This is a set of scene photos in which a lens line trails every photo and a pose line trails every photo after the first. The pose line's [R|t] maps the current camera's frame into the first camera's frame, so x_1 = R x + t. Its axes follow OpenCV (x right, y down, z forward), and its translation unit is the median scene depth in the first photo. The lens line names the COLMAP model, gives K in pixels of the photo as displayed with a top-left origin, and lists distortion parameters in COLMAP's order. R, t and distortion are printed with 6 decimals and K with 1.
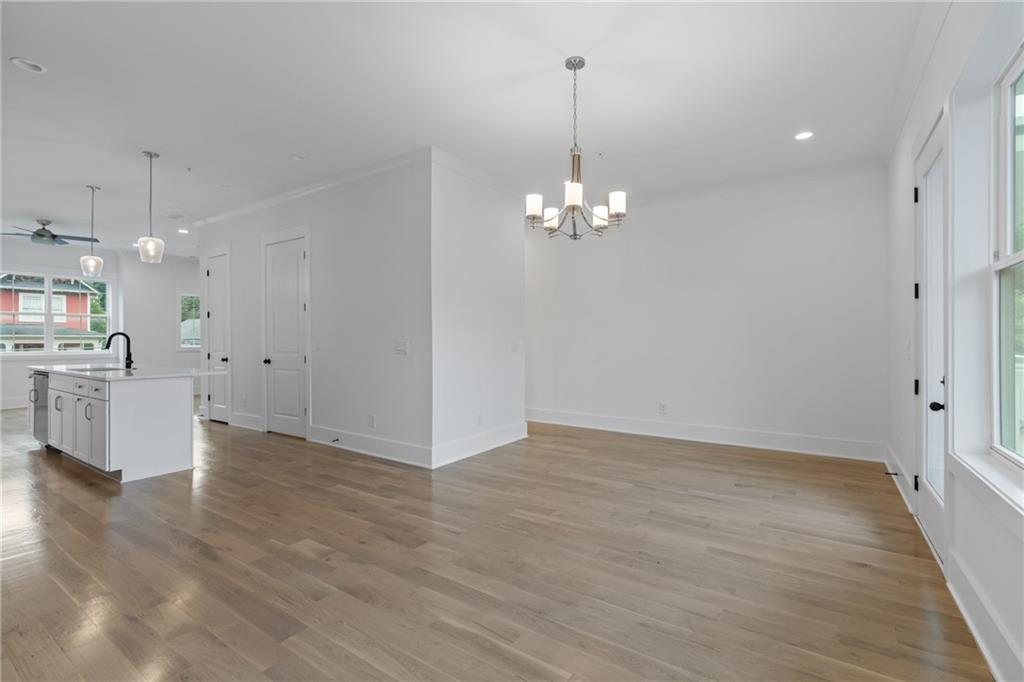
lens RADIAL K [[461.4, 0, 511.4], [0, 461.4, 339.4], [0, 0, 1]] dist [-0.006184, 0.000616]
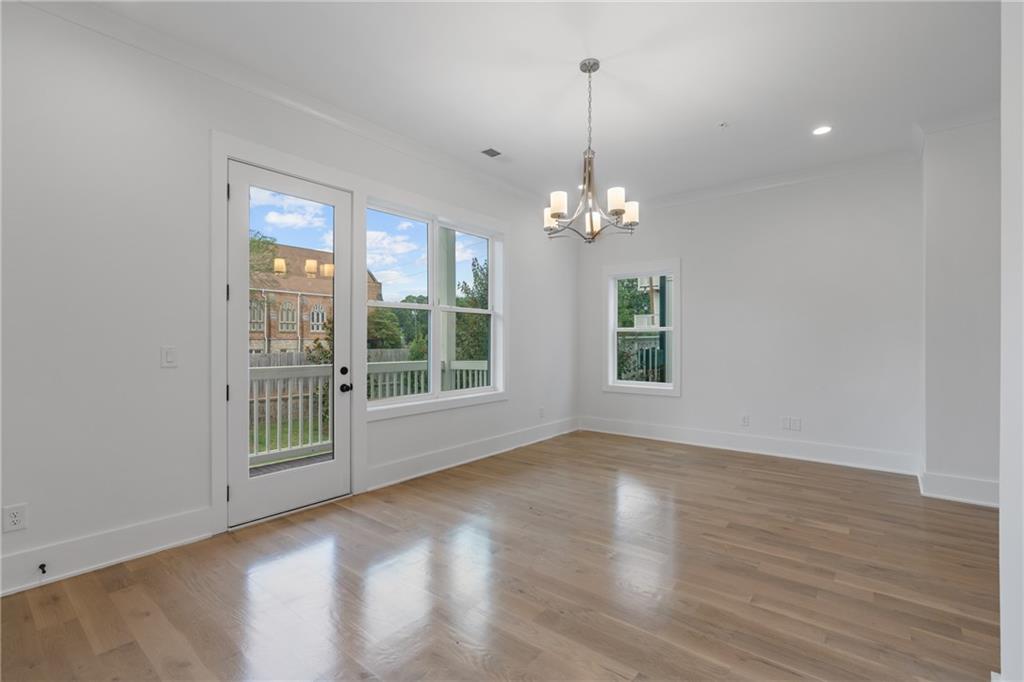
lens RADIAL K [[461.4, 0, 511.4], [0, 461.4, 339.4], [0, 0, 1]] dist [-0.006184, 0.000616]
pose [[-0.996359, -0.001128, 0.085248, 0.227226], [-0.001592, 0.999984, -0.005378, -0.004917], [-0.085240, -0.005494, -0.996345, 2.053006]]
